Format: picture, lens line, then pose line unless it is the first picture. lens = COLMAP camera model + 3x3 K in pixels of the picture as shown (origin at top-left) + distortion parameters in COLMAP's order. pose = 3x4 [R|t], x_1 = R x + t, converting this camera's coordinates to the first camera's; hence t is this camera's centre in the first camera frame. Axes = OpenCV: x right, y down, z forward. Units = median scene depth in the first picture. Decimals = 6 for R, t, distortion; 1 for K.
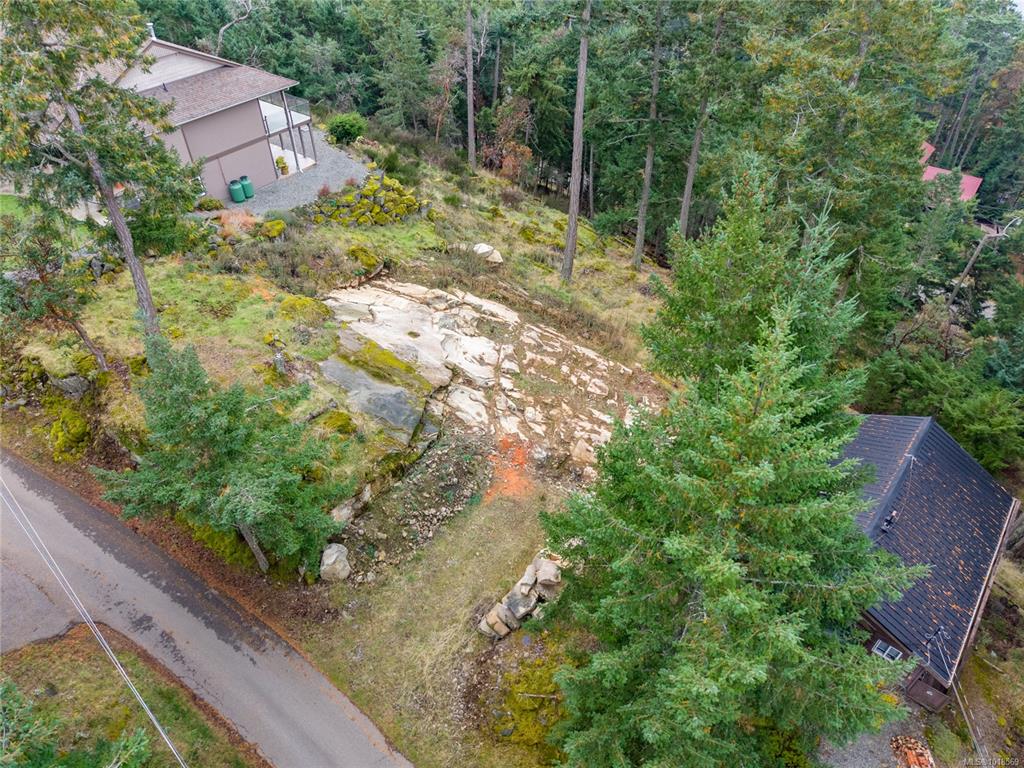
lens RADIAL K [[713.0, 0, 512.0], [0, 713.0, 384.0], [0, 0, 1]] dist [0.025024, 0.000498]
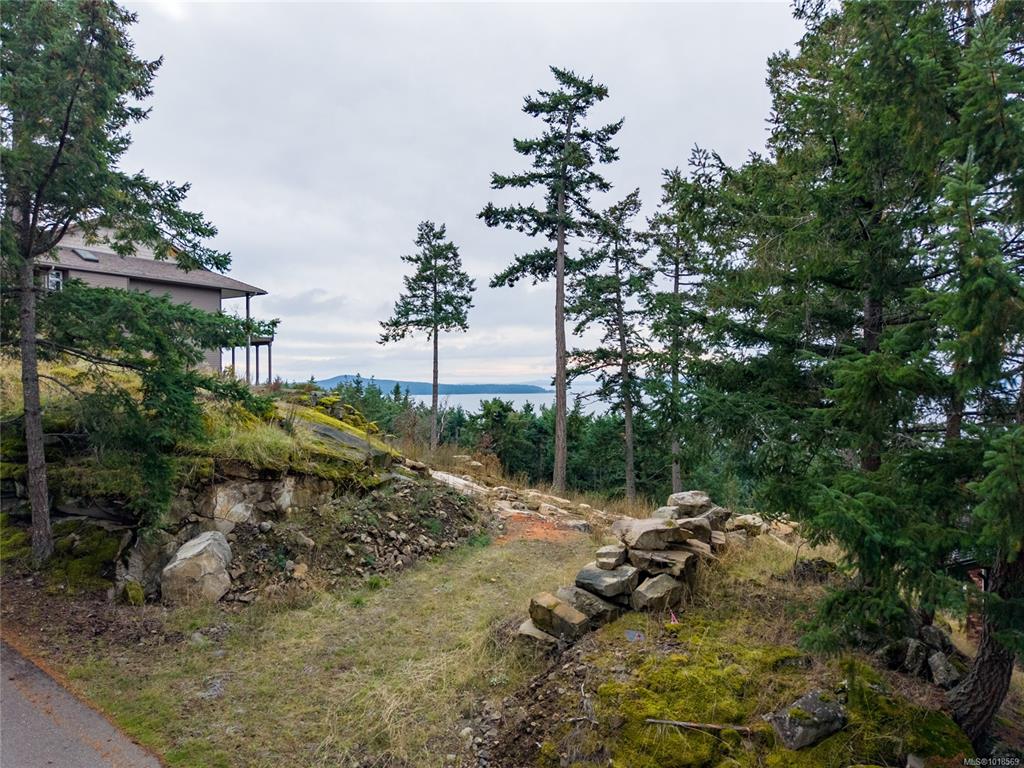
lens RADIAL K [[688.8, 0, 512.0], [0, 688.8, 384.0], [0, 0, 1]] dist [0.005482, 0.000520]
pose [[0.995819, 0.007808, 0.091014, -0.064793], [0.054307, 0.750549, -0.658580, 0.370193], [-0.073453, 0.660769, 0.746987, 0.438320]]
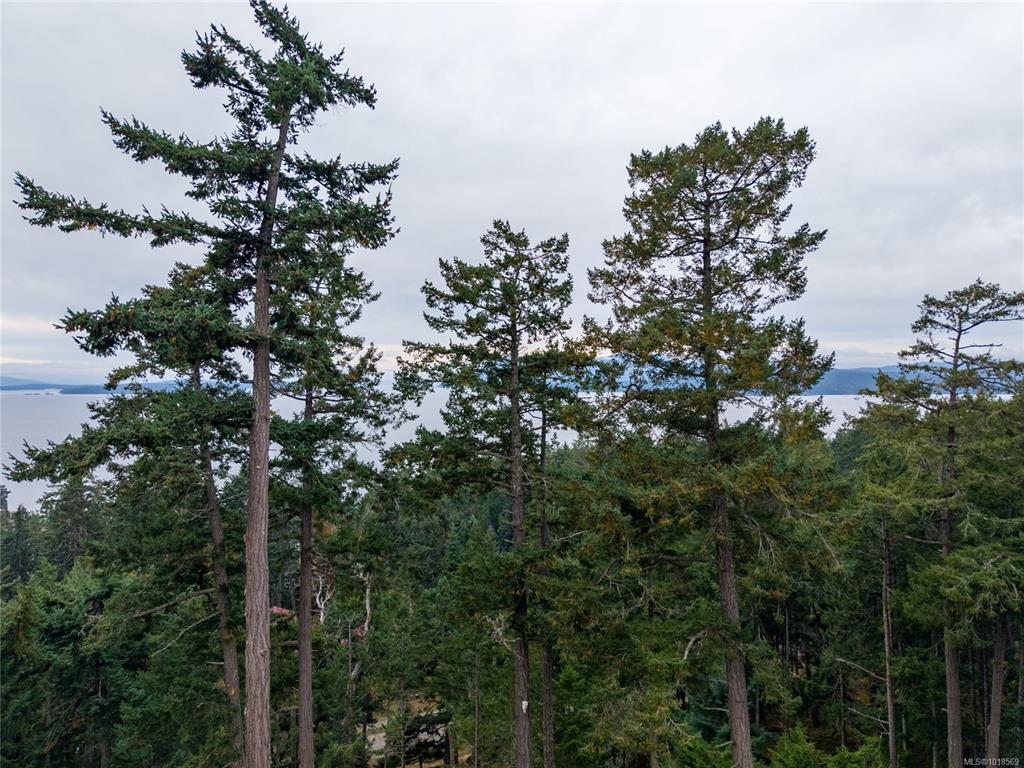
lens RADIAL K [[682.4, 0, 512.0], [0, 682.4, 384.0], [0, 0, 1]] dist [0.043617, -0.042715]
pose [[0.505082, 0.005219, 0.863055, -0.217600], [0.565140, 0.753787, -0.335293, -0.267668], [-0.652310, 0.657098, 0.377775, 0.804225]]
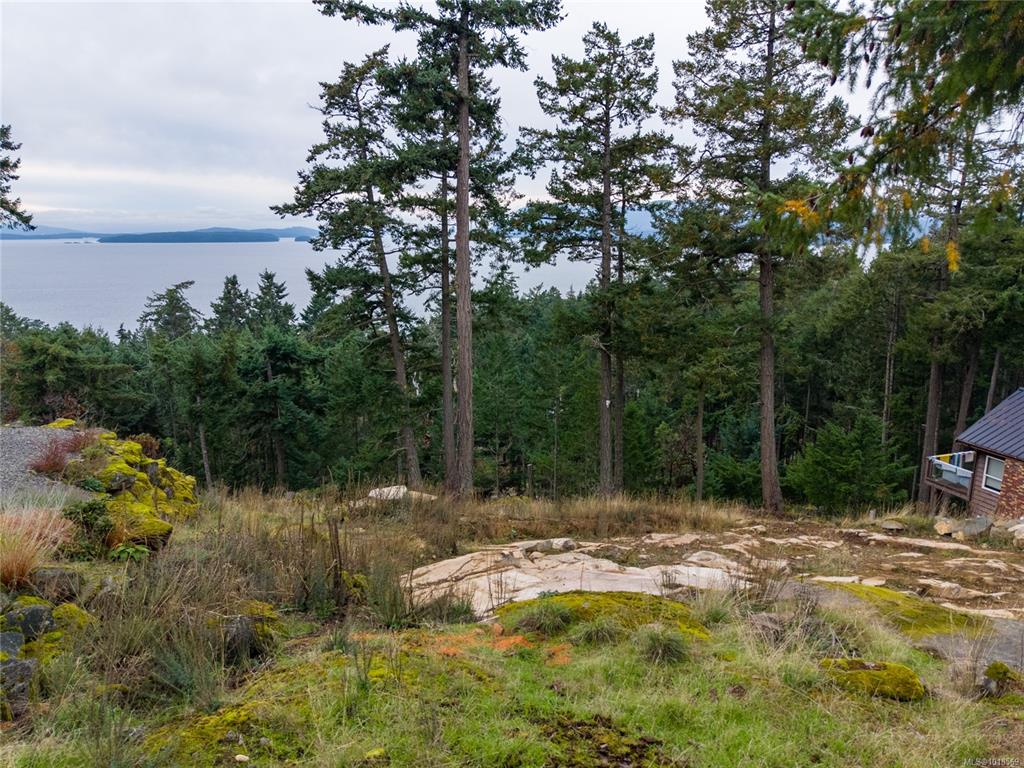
lens RADIAL K [[688.8, 0, 512.0], [0, 688.8, 384.0], [0, 0, 1]] dist [0.005482, 0.000520]
pose [[0.544258, -0.174065, 0.820661, -0.493070], [0.549813, 0.812869, -0.192220, -0.150308], [-0.633632, 0.555828, 0.538114, 0.826154]]
